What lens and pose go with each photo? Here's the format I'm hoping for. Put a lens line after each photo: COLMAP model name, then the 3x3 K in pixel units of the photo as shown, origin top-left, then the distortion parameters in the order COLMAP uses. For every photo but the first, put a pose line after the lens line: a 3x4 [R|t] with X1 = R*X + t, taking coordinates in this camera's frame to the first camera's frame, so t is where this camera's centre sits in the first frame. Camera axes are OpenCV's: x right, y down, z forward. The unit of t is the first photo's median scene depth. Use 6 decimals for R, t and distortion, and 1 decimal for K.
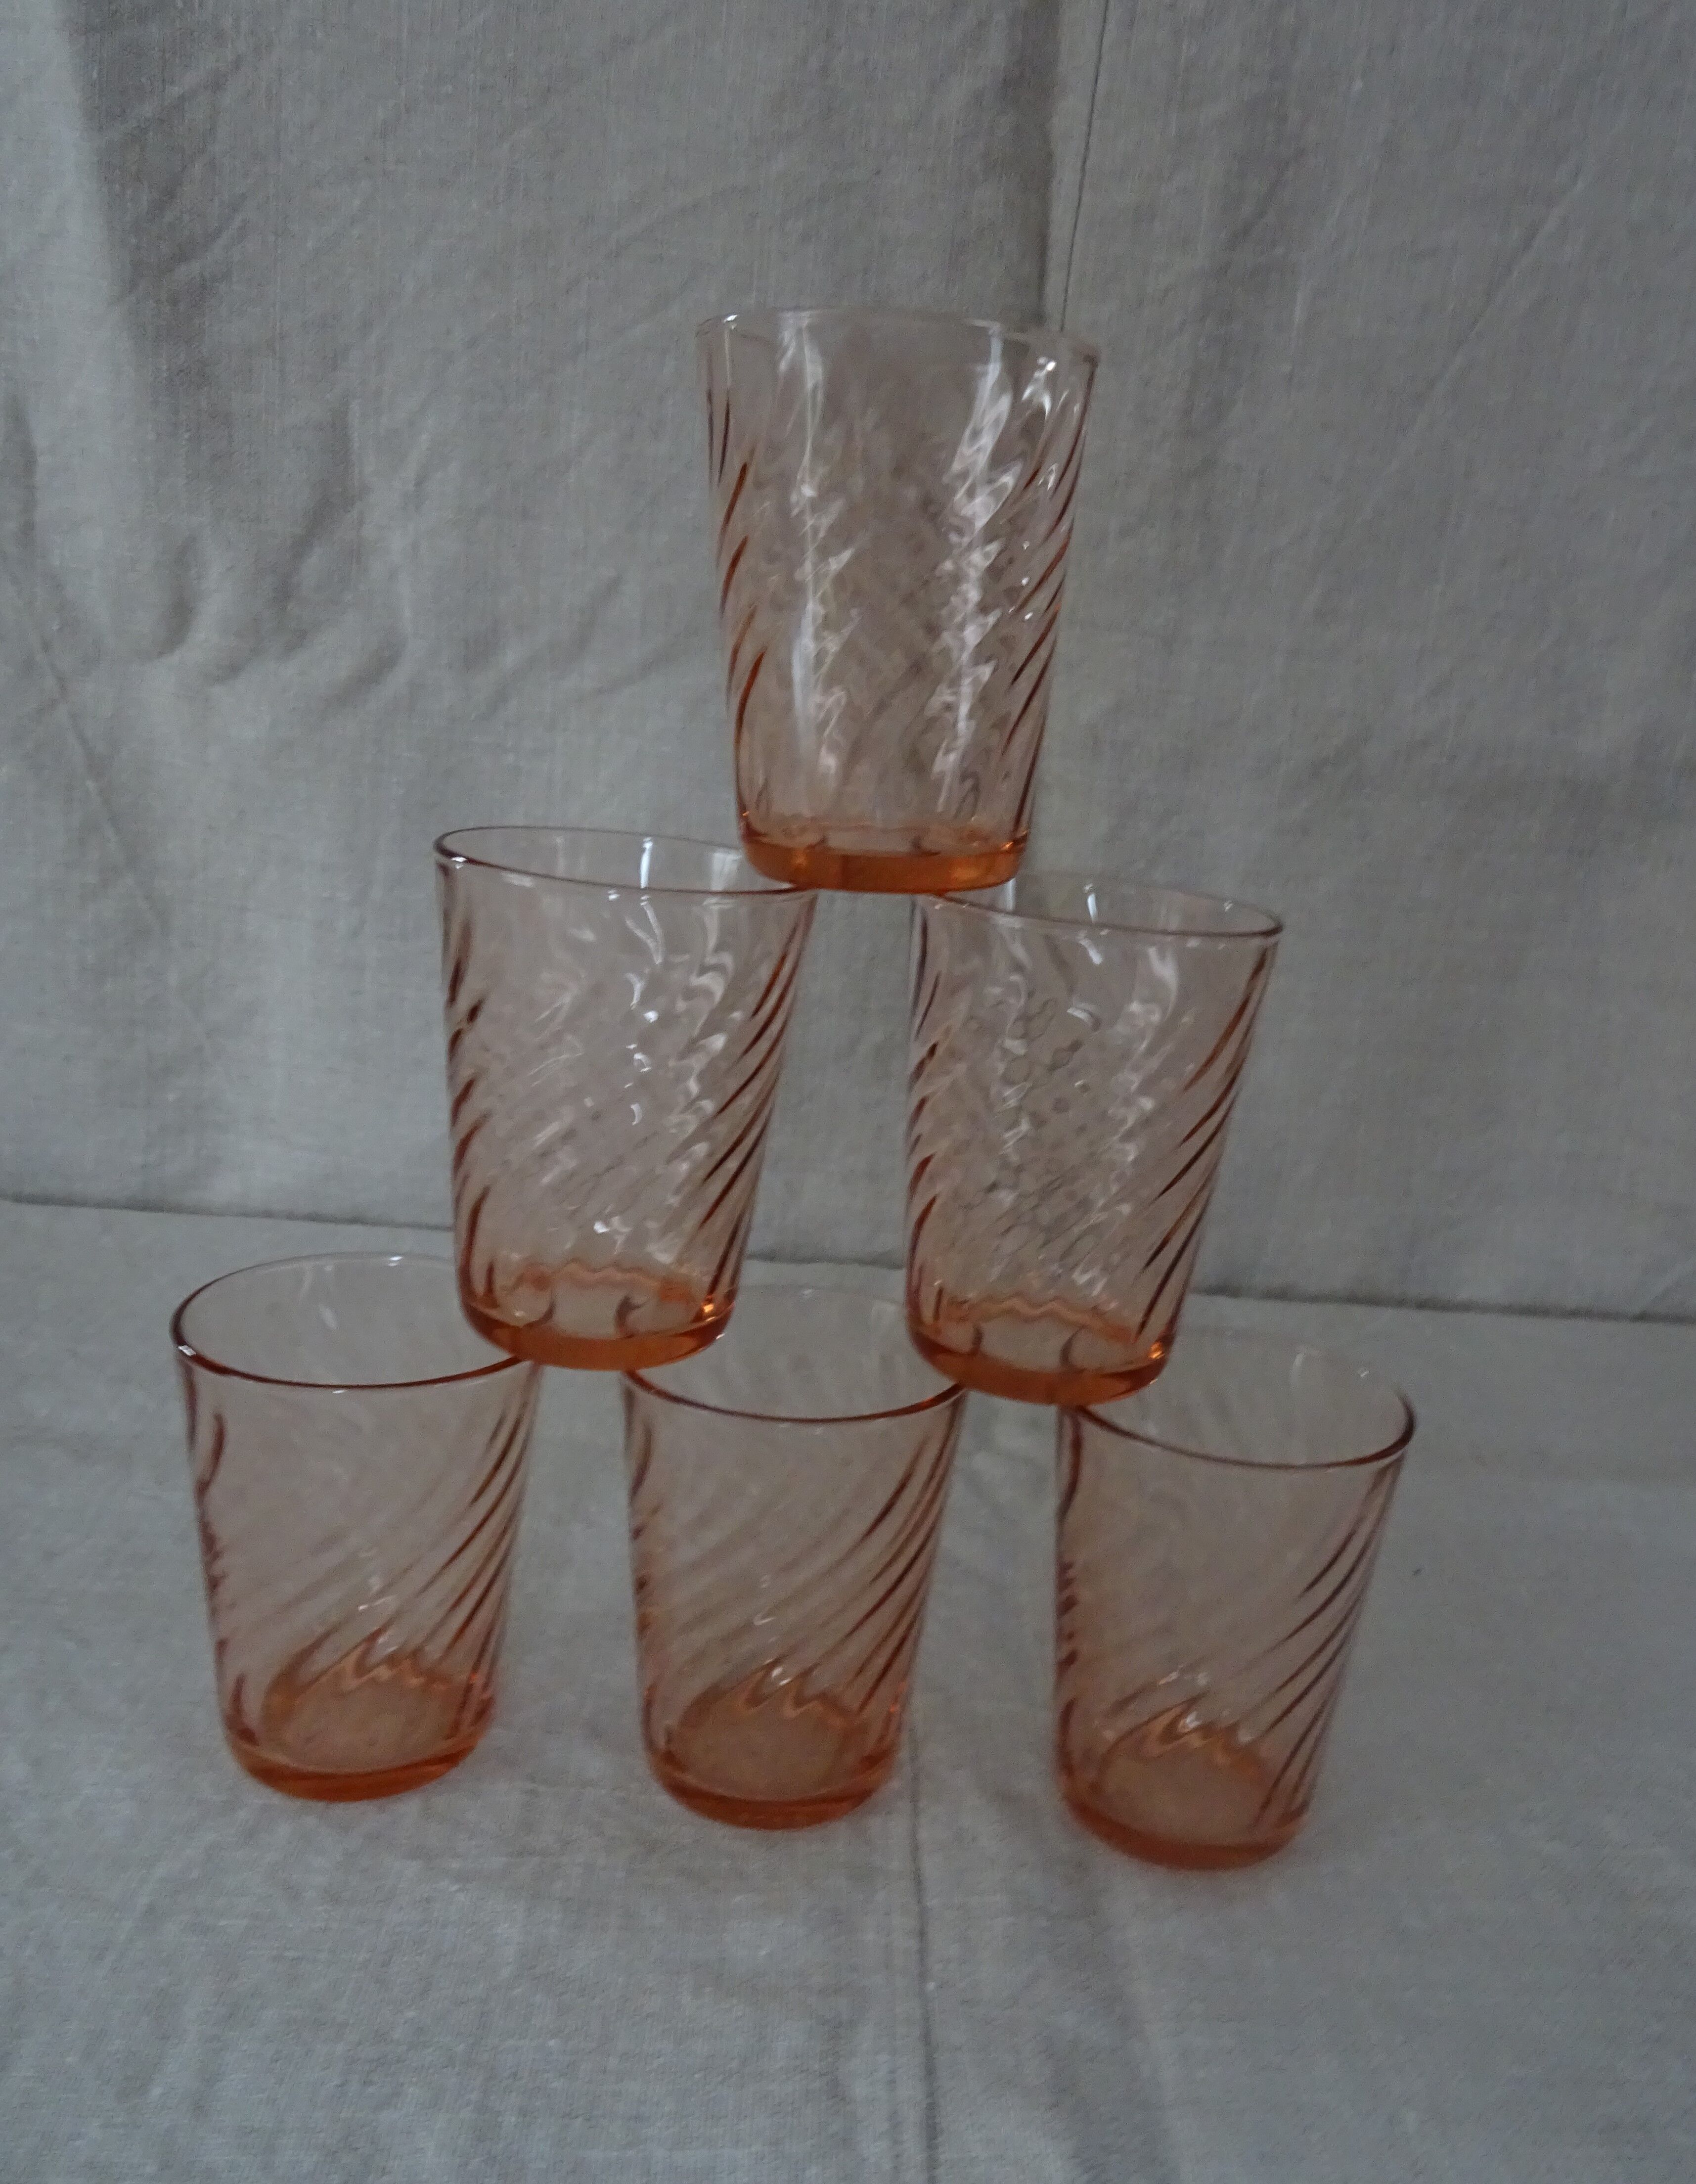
lens RADIAL K [[1769.7, 0, 964.9], [0, 1769.7, 1093.6], [0, 0, 1]] dist [-0.005265, -0.014112]
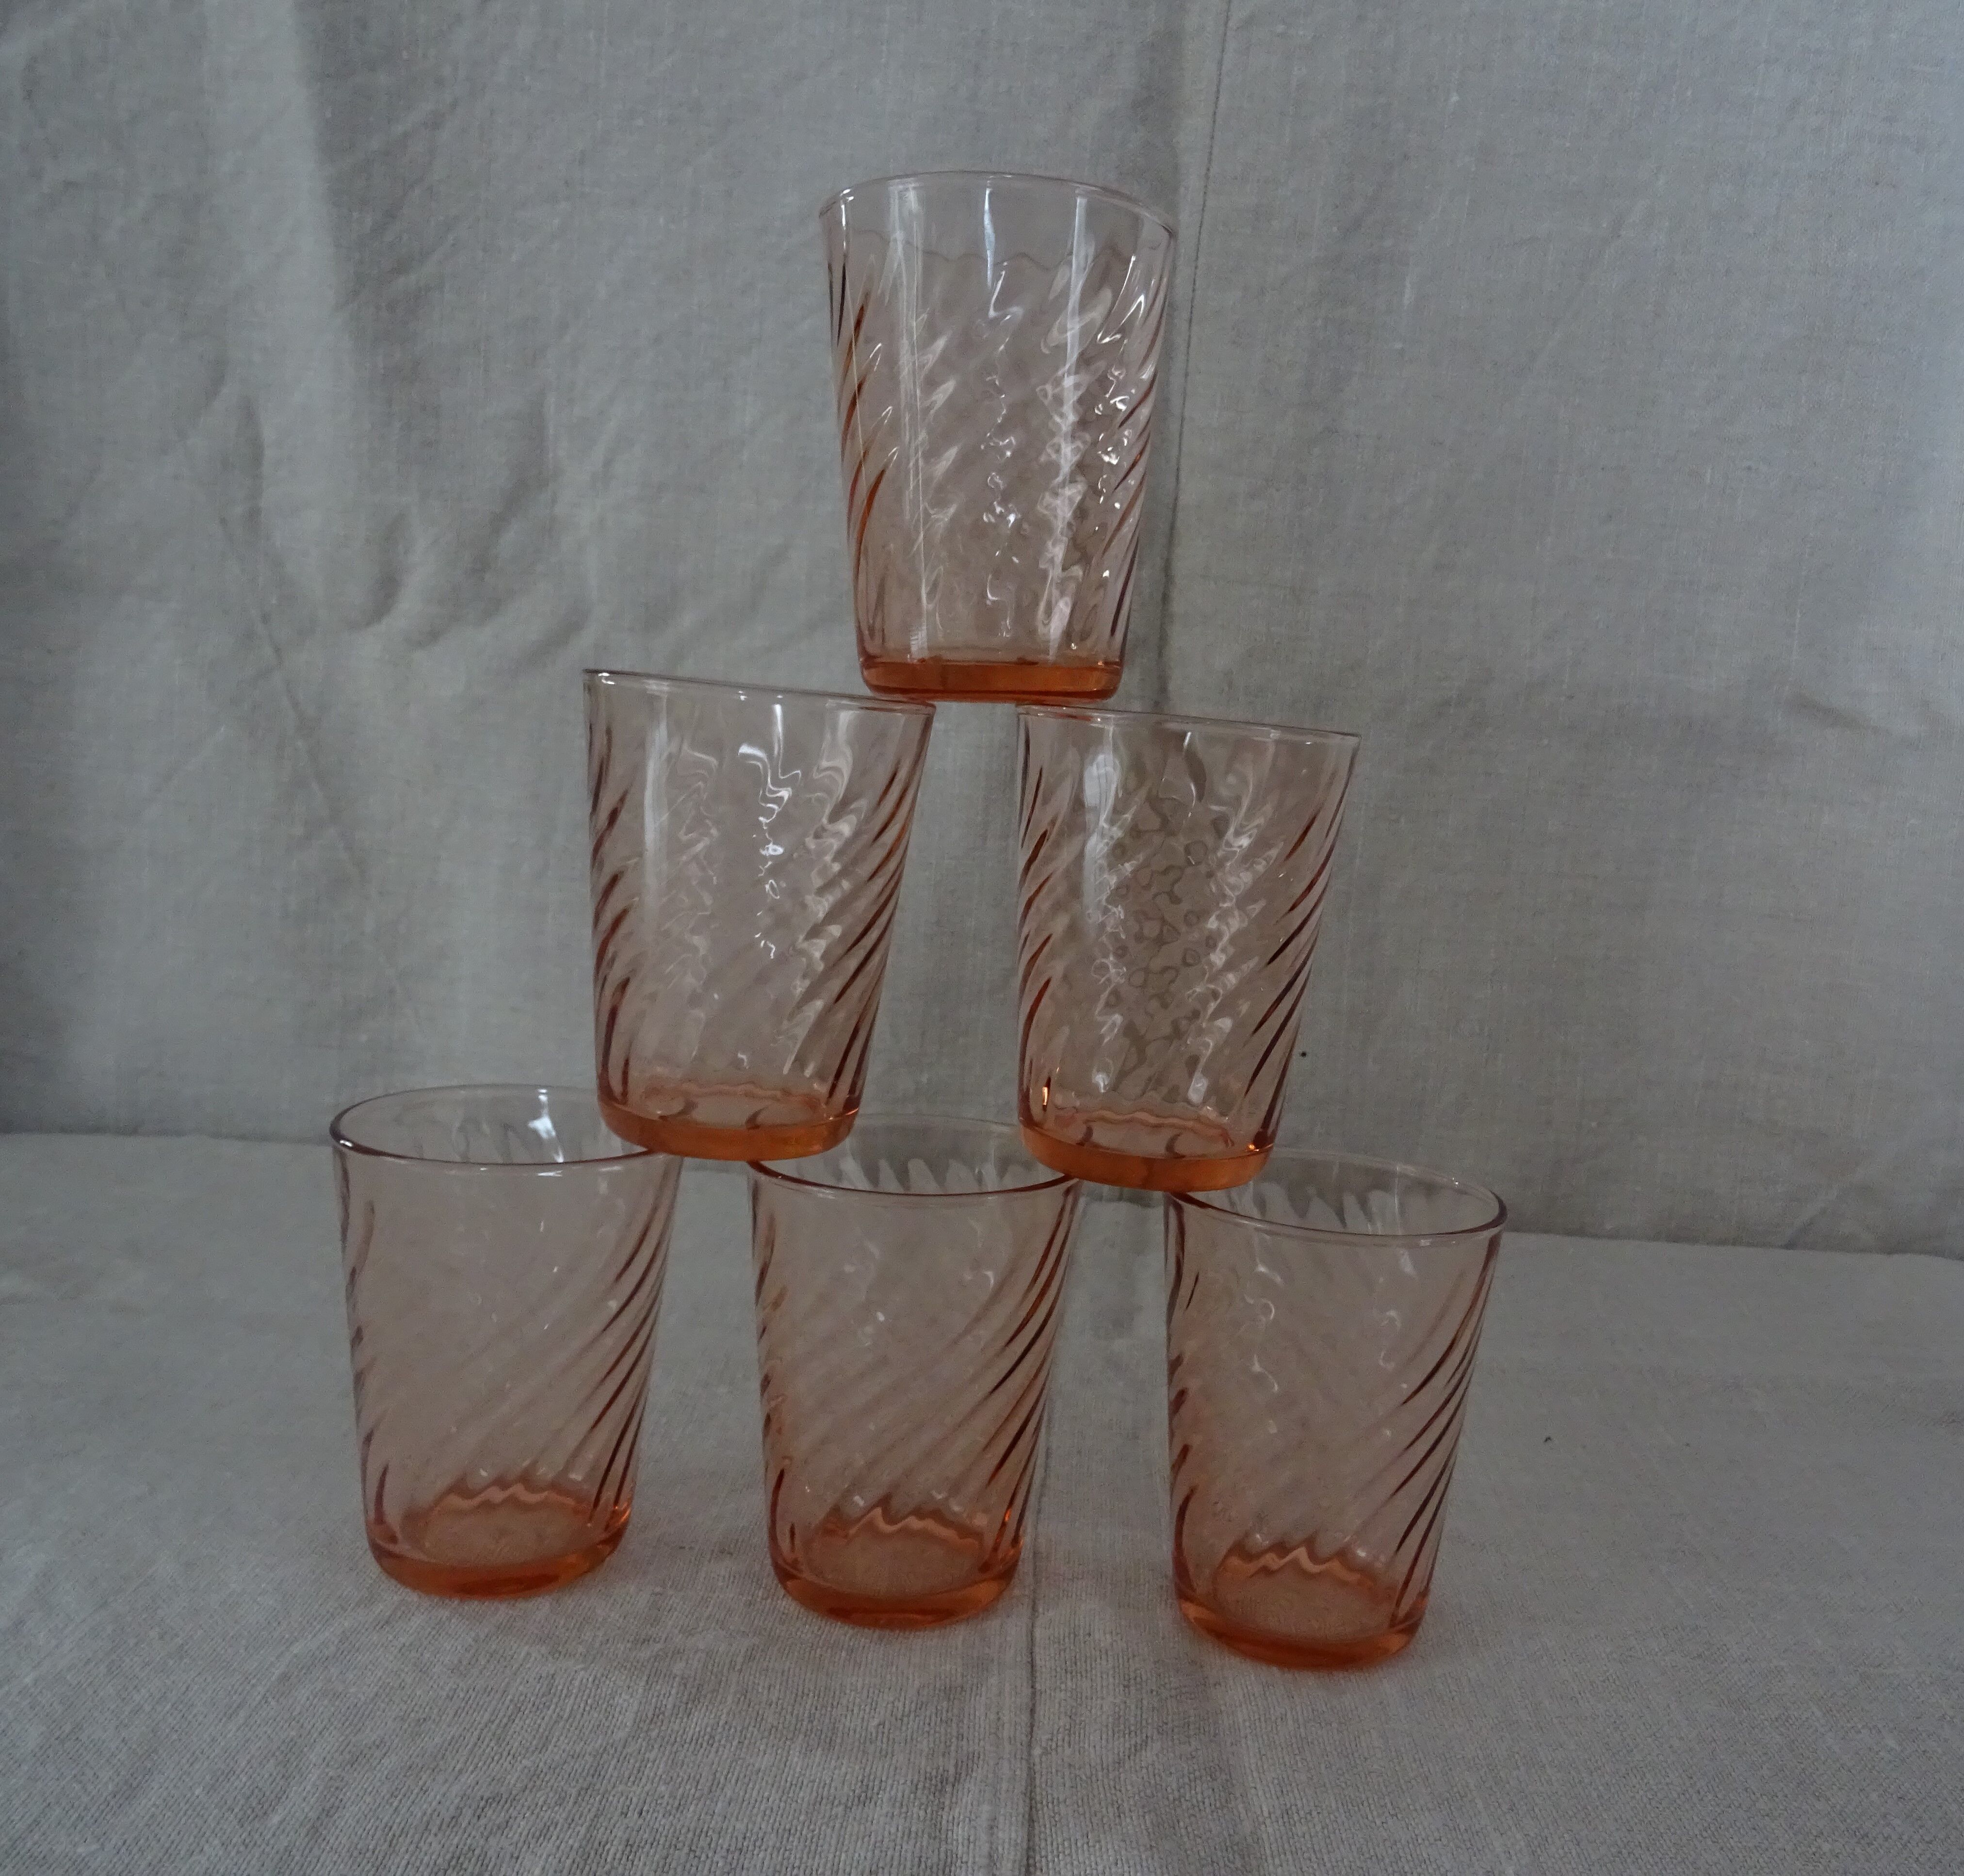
lens RADIAL K [[1733.6, 0, 1100.4], [0, 1733.6, 933.1], [0, 0, 1]] dist [-0.004586, -0.015221]
pose [[0.999410, -0.014242, -0.031264, 0.027181], [0.010304, 0.992391, -0.122691, 0.079607], [0.032774, 0.122296, 0.991952, -0.021552]]
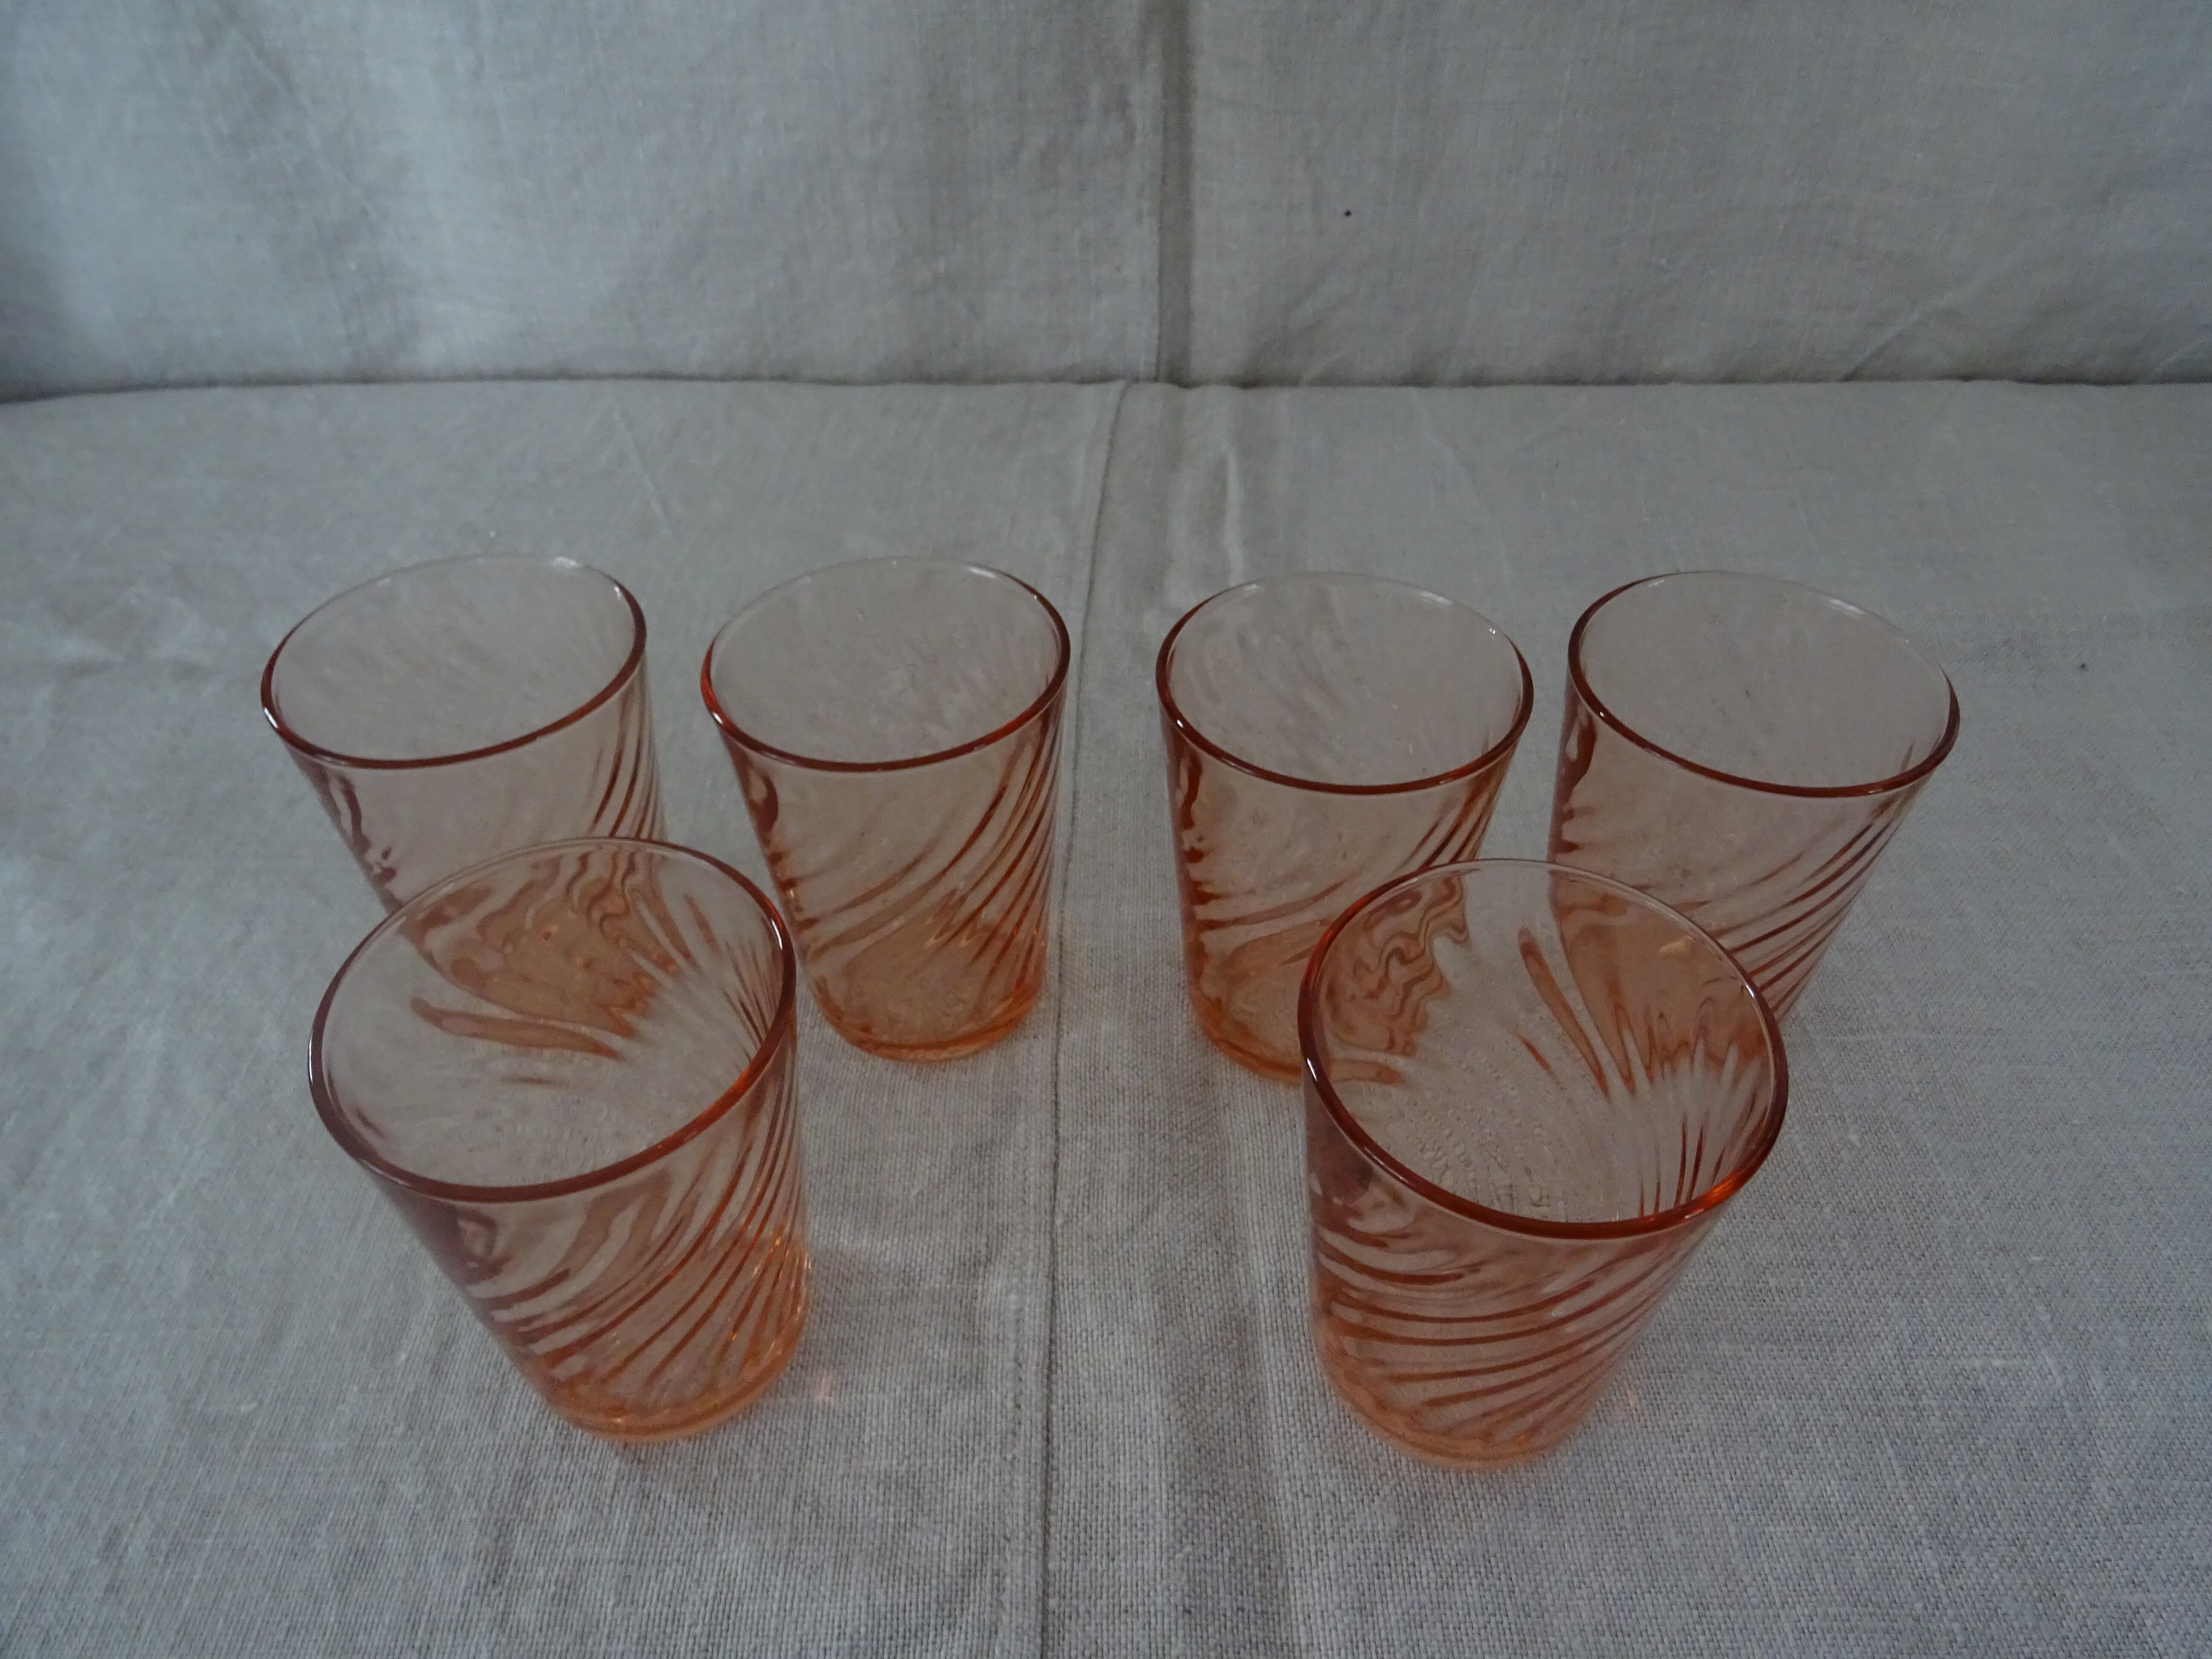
lens RADIAL K [[1561.5, 0, 1106.0], [0, 1561.5, 829.5], [0, 0, 1]] dist [-0.002716, -0.000950]
pose [[0.993544, -0.042389, -0.105231, 0.062850], [0.085367, 0.890257, 0.447387, -0.081743], [0.074718, -0.453482, 0.888128, 0.111805]]
